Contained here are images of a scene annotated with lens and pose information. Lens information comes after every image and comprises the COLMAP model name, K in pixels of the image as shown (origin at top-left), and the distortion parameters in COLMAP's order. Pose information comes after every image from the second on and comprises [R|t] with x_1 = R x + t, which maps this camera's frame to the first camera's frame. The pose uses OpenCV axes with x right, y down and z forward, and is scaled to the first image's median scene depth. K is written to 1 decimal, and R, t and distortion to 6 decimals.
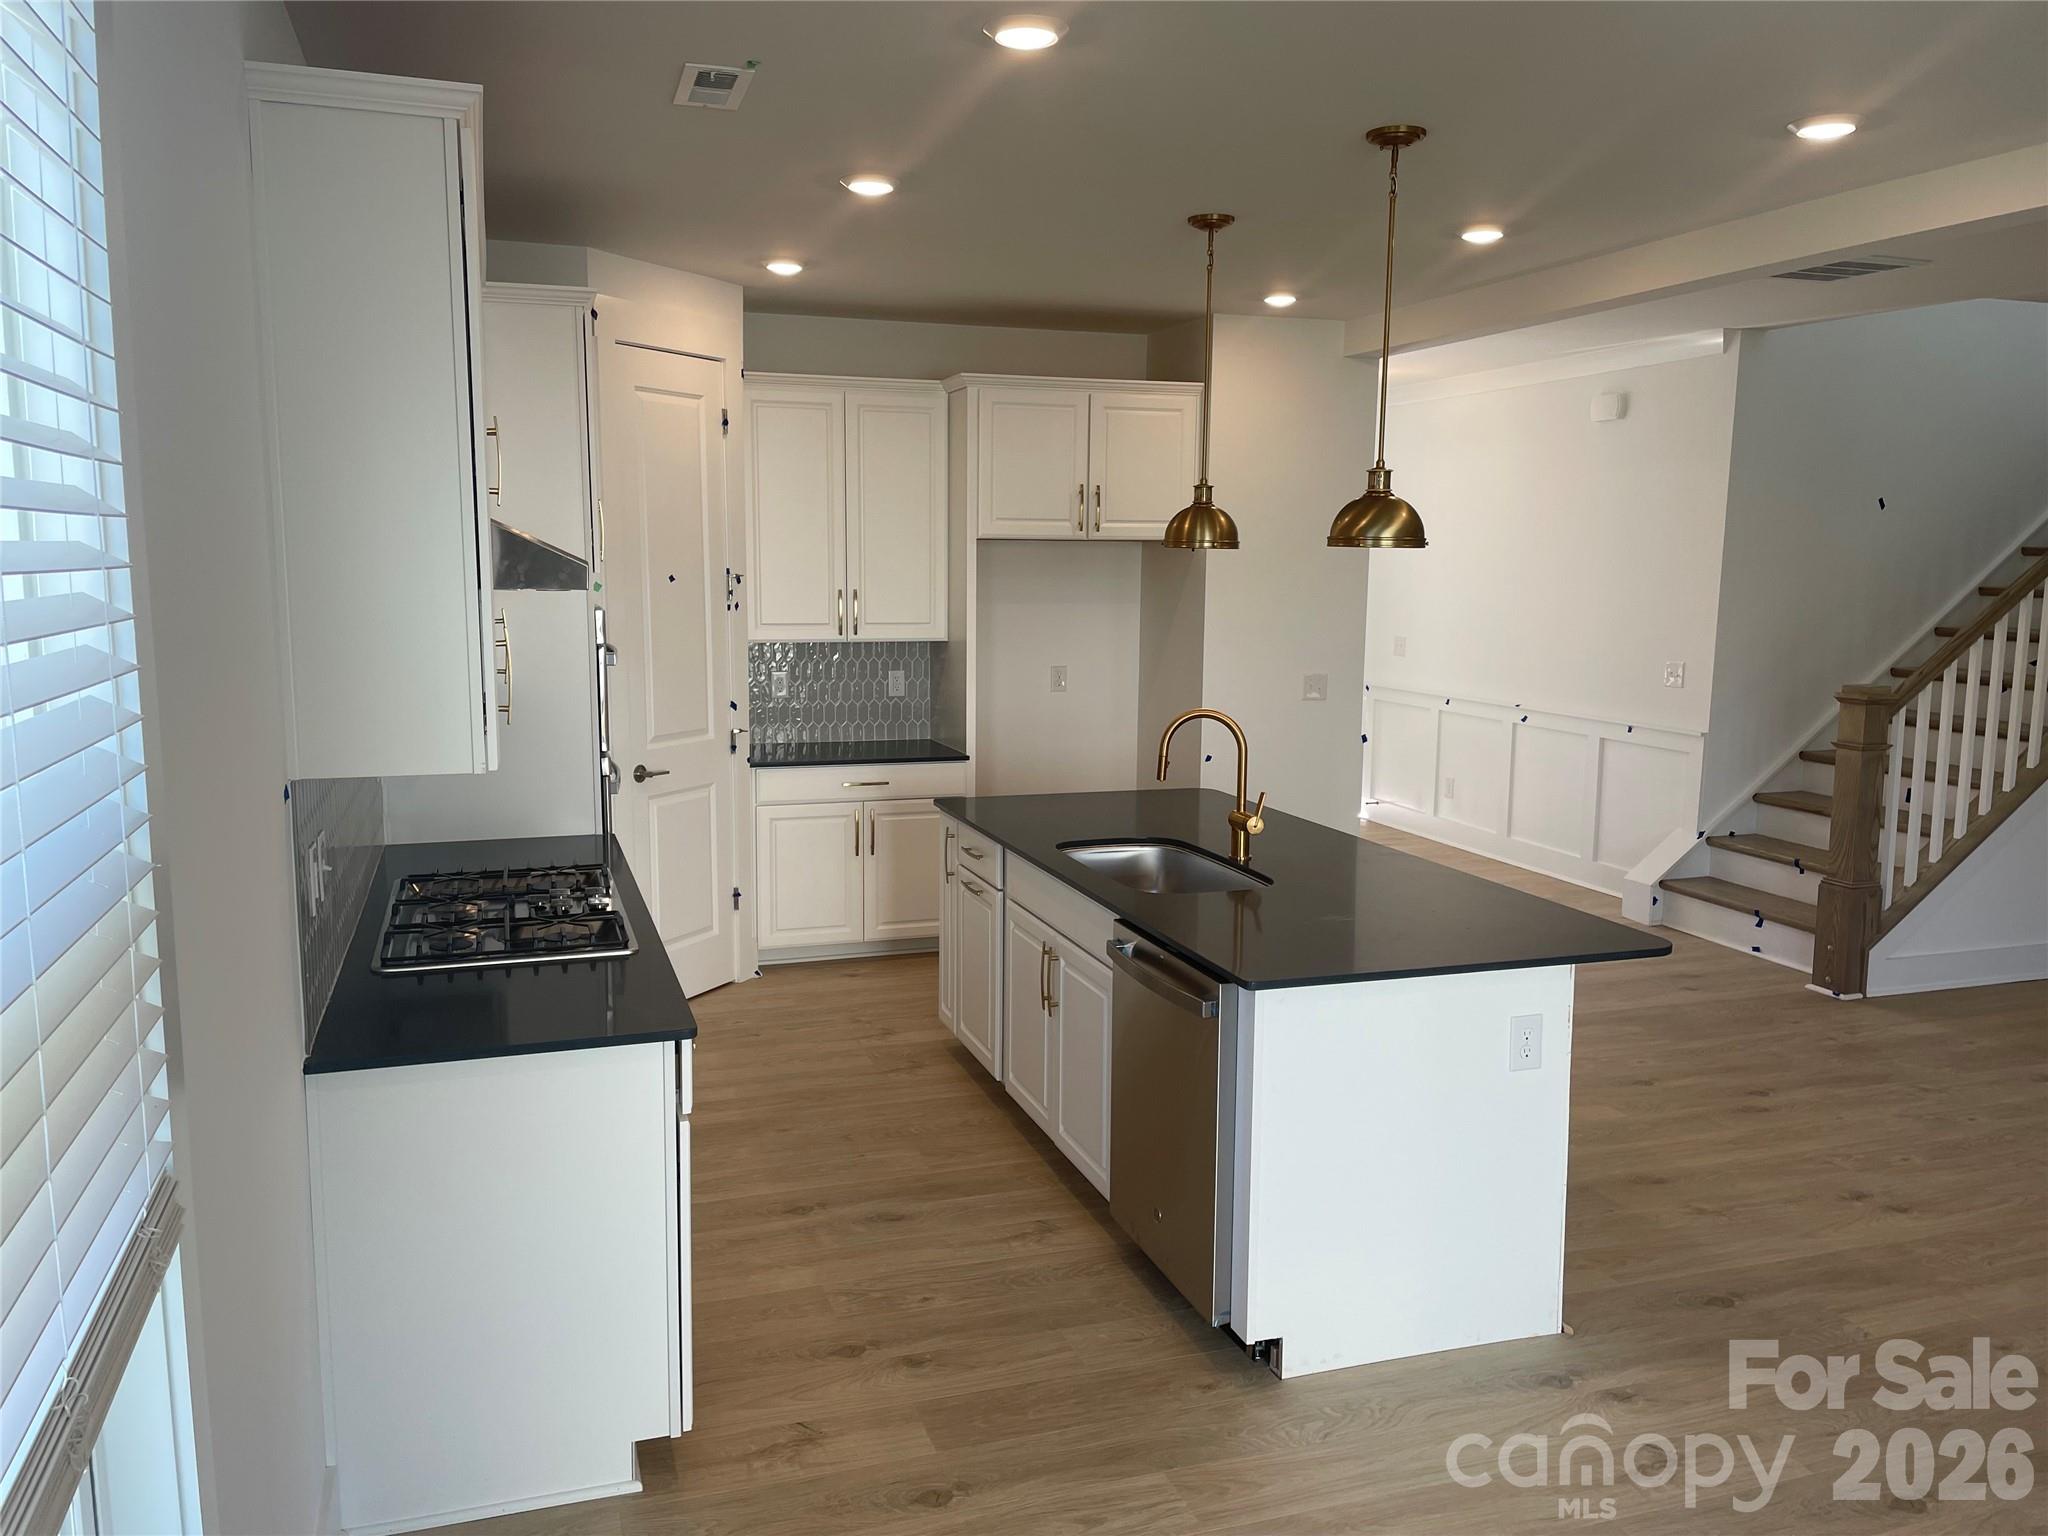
lens RADIAL K [[1580.2, 0, 1017.5], [0, 1580.2, 767.3], [0, 0, 1]] dist [0.056607, -0.067375]
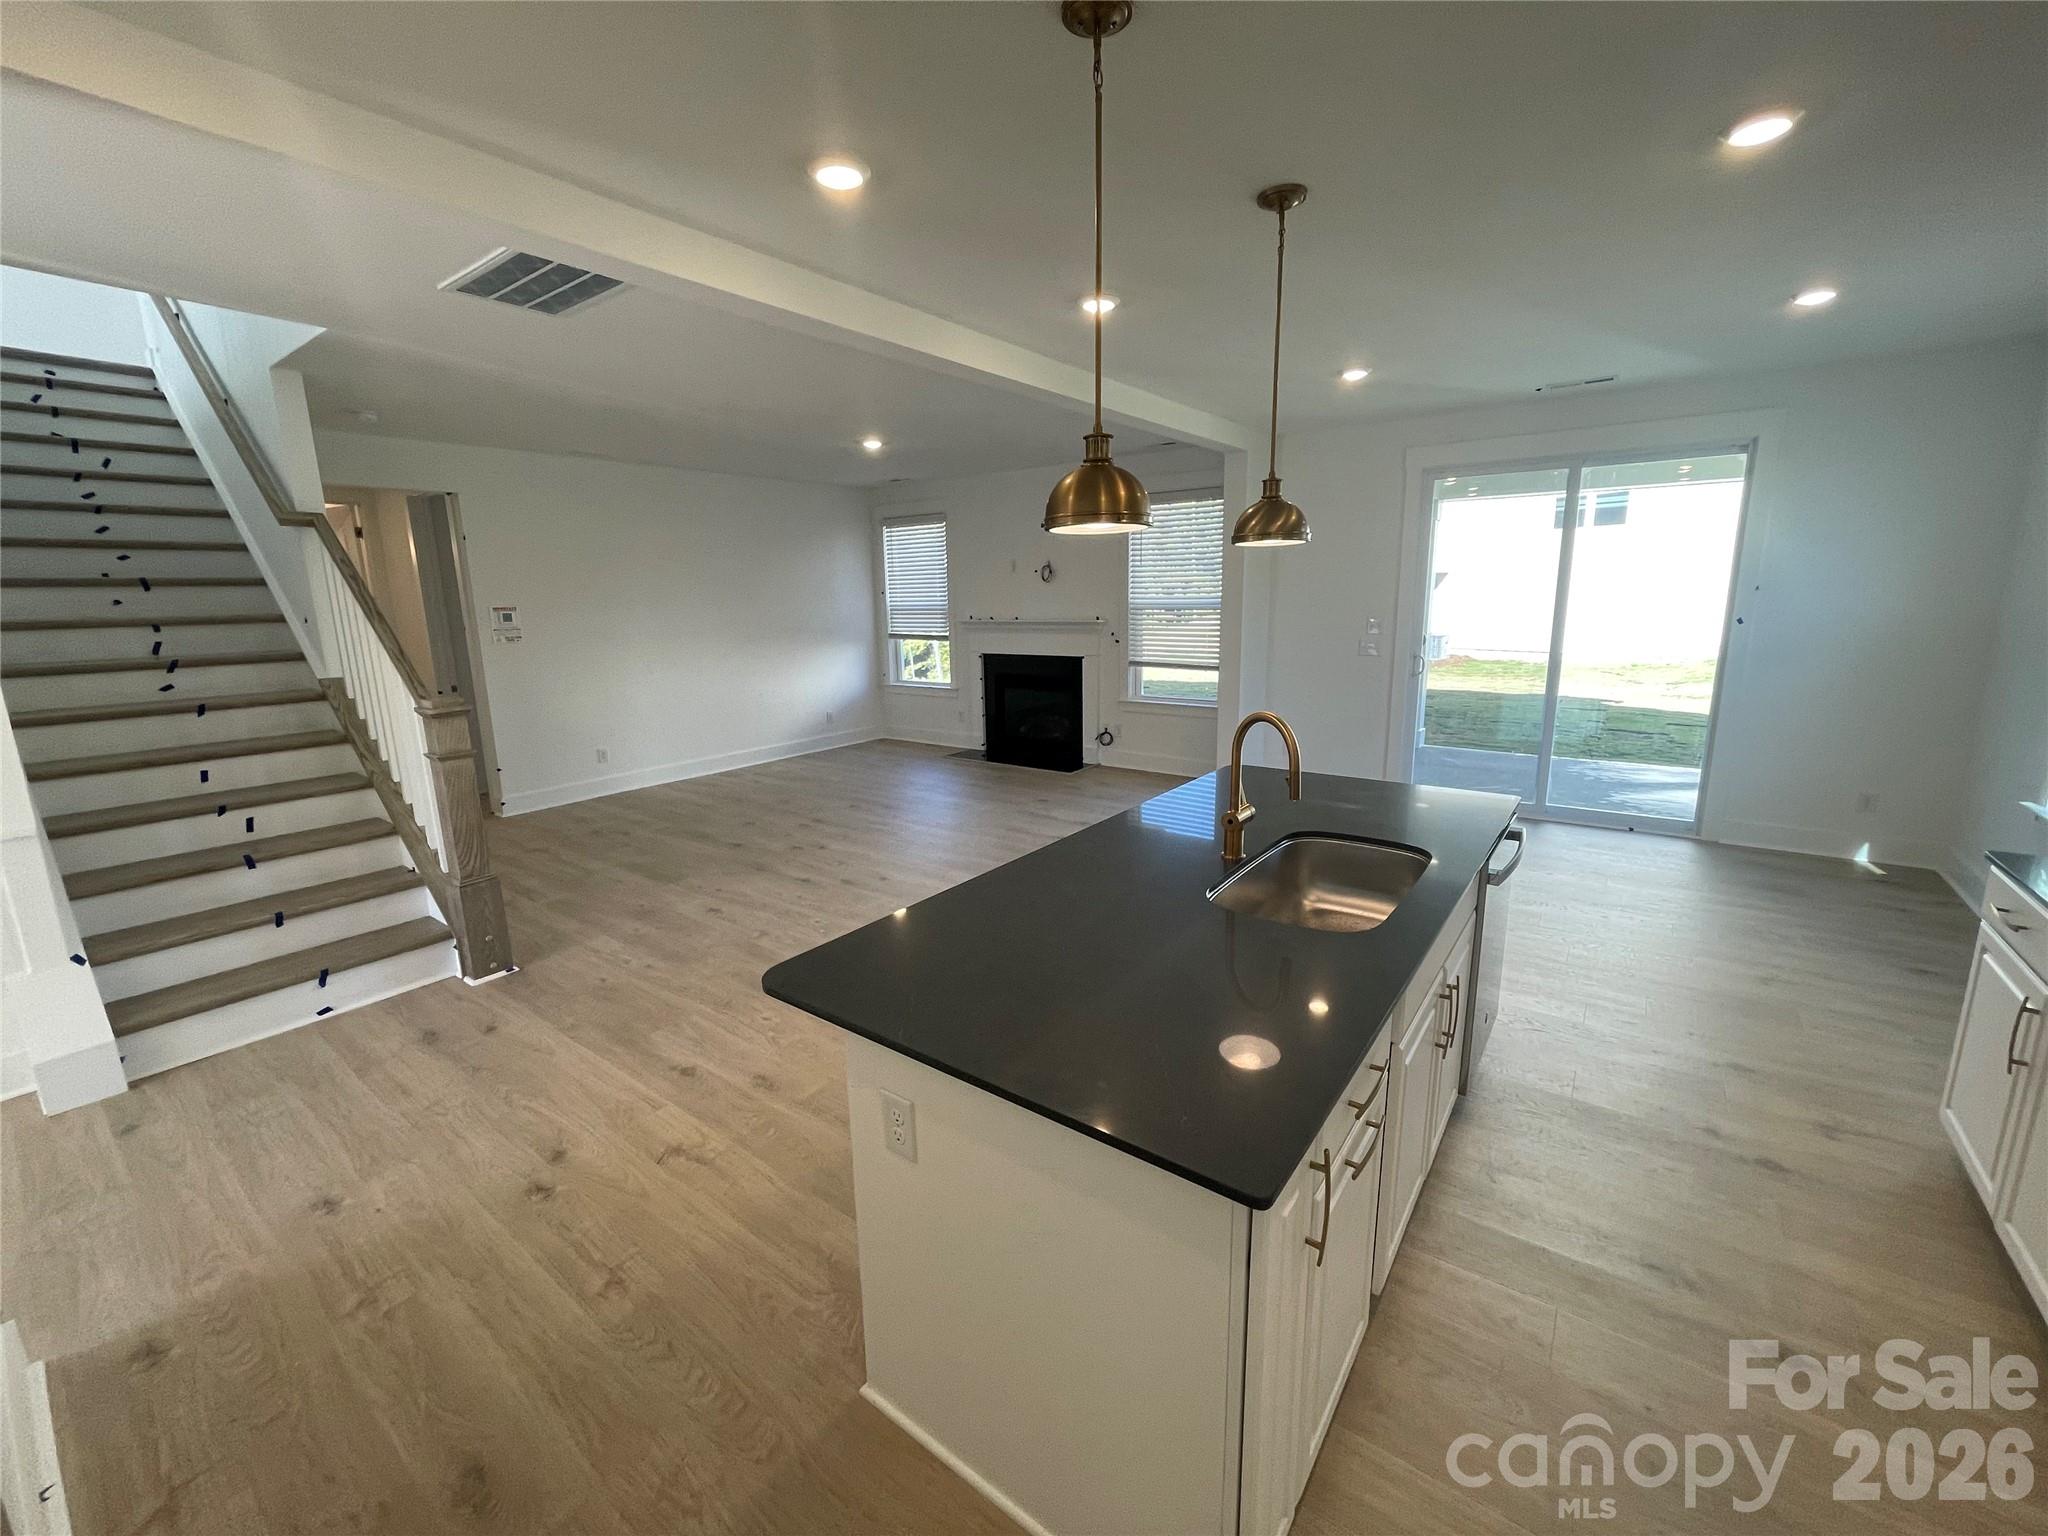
lens RADIAL K [[822.0, 0, 1027.8], [0, 822.0, 764.0], [0, 0, 1]] dist [-0.009443, -0.000087]
pose [[-0.569245, -0.166725, 0.805086, -0.172070], [0.127220, 0.949567, 0.286598, -0.147042], [-0.812266, 0.265567, -0.519325, 1.248080]]
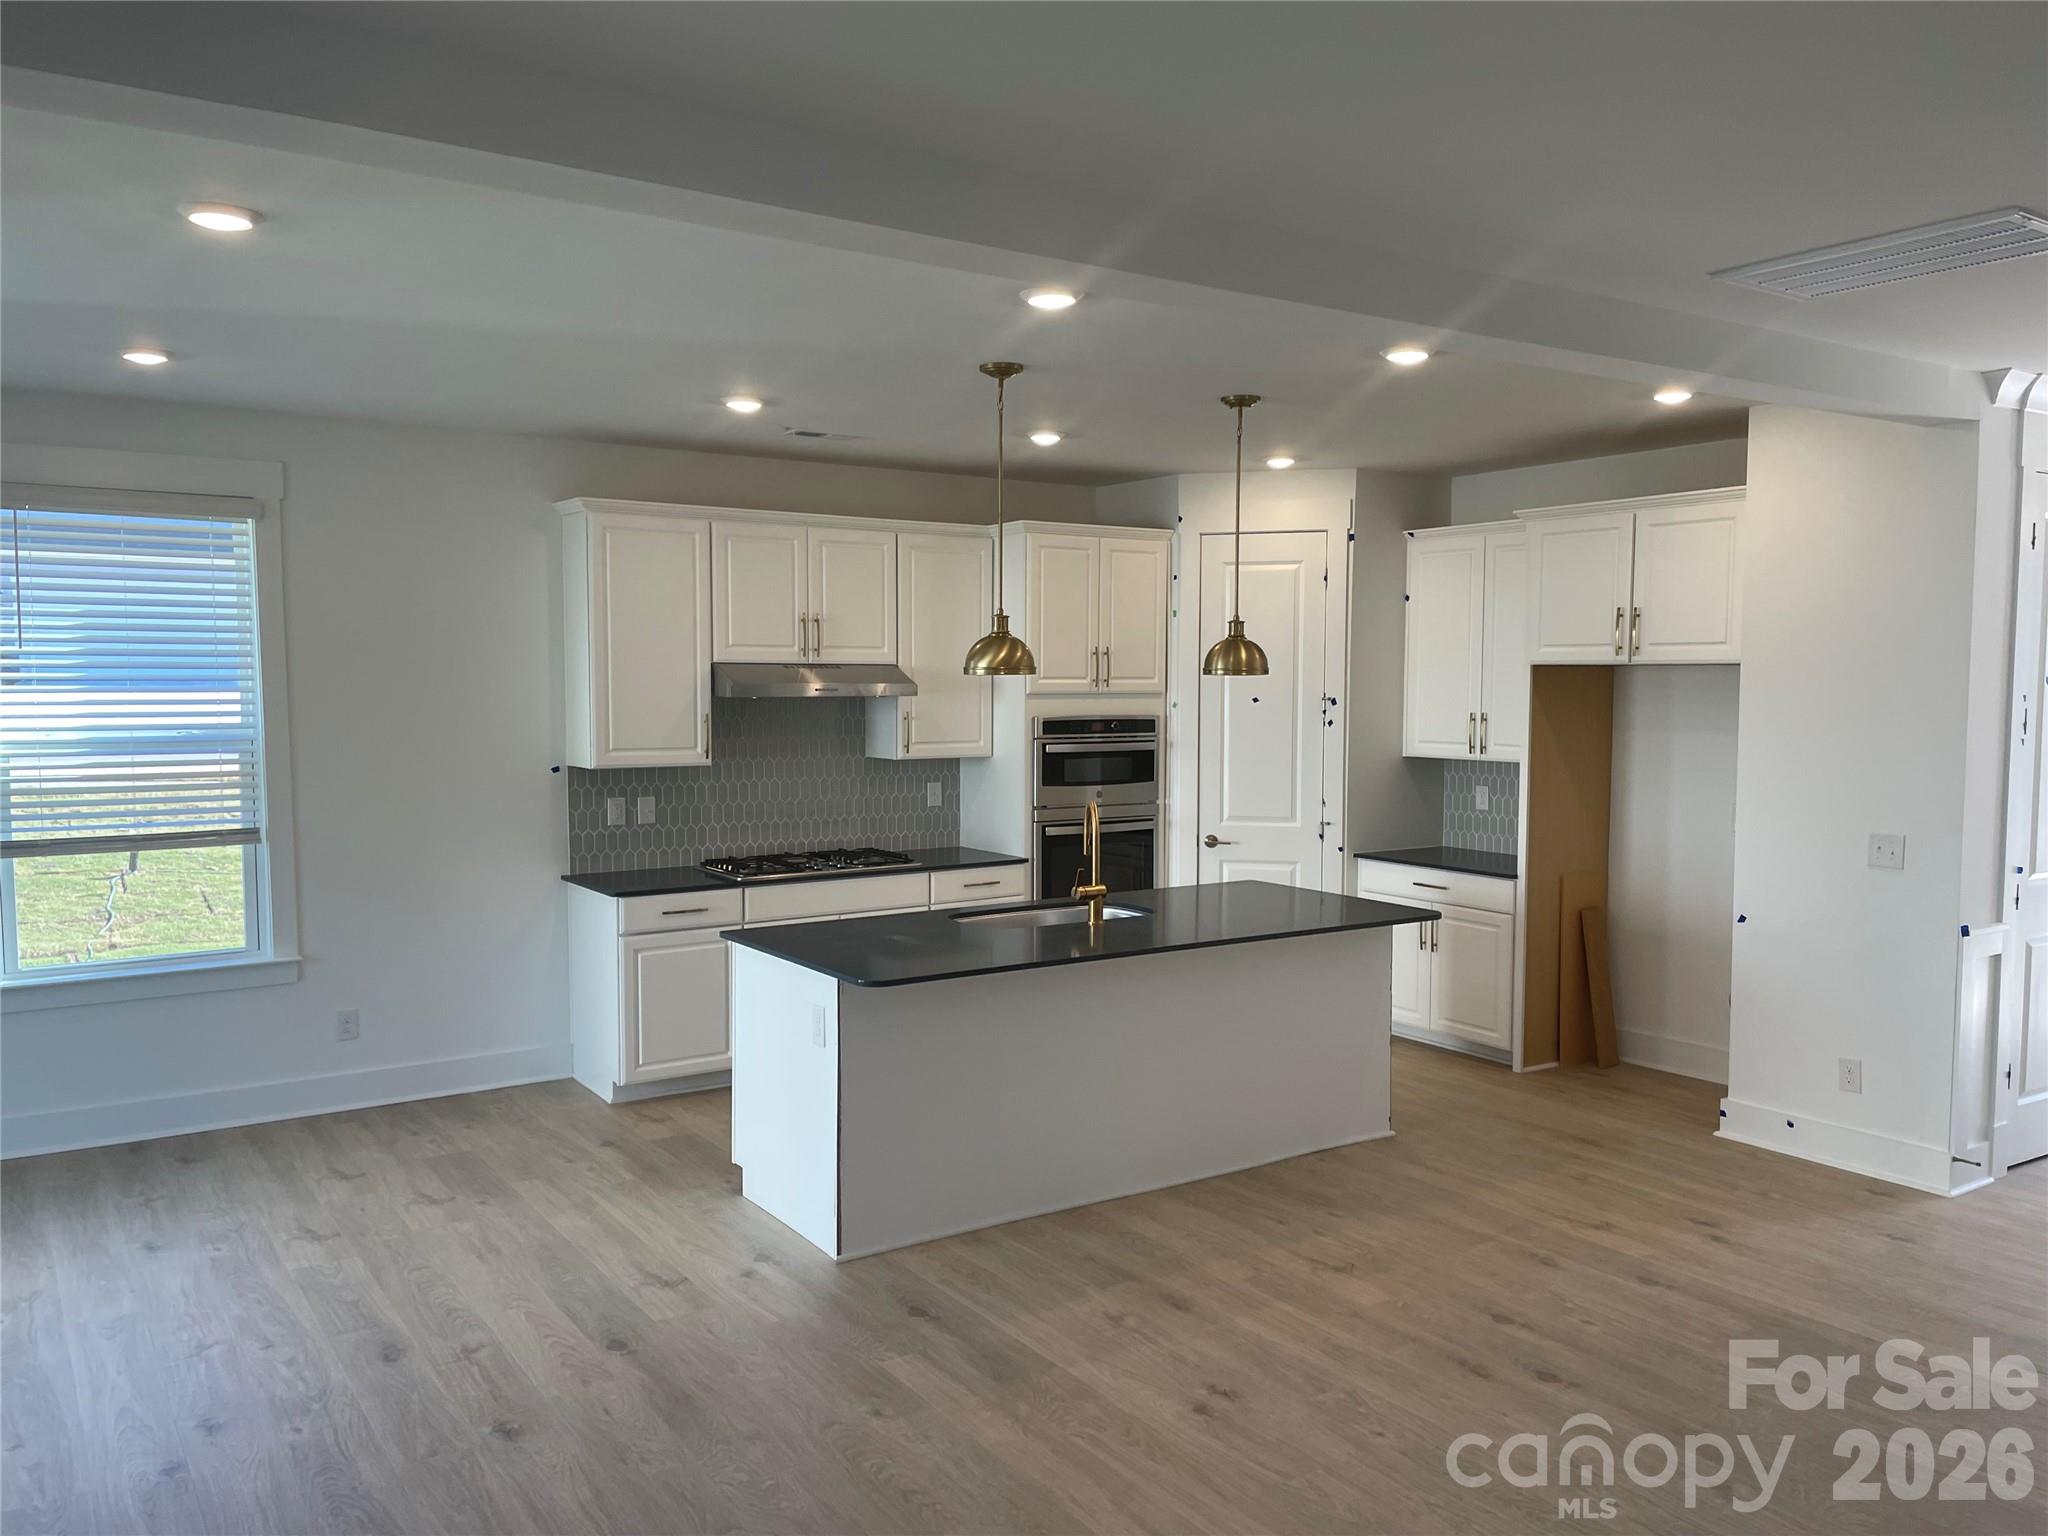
lens RADIAL K [[1580.2, 0, 977.8], [0, 1580.2, 772.3], [0, 0, 1]] dist [0.056607, -0.067375]
pose [[0.239148, 0.055119, -0.969417, 1.207266], [-0.131769, 0.990994, 0.023839, -0.071136], [0.962000, 0.122038, 0.244258, 0.548673]]
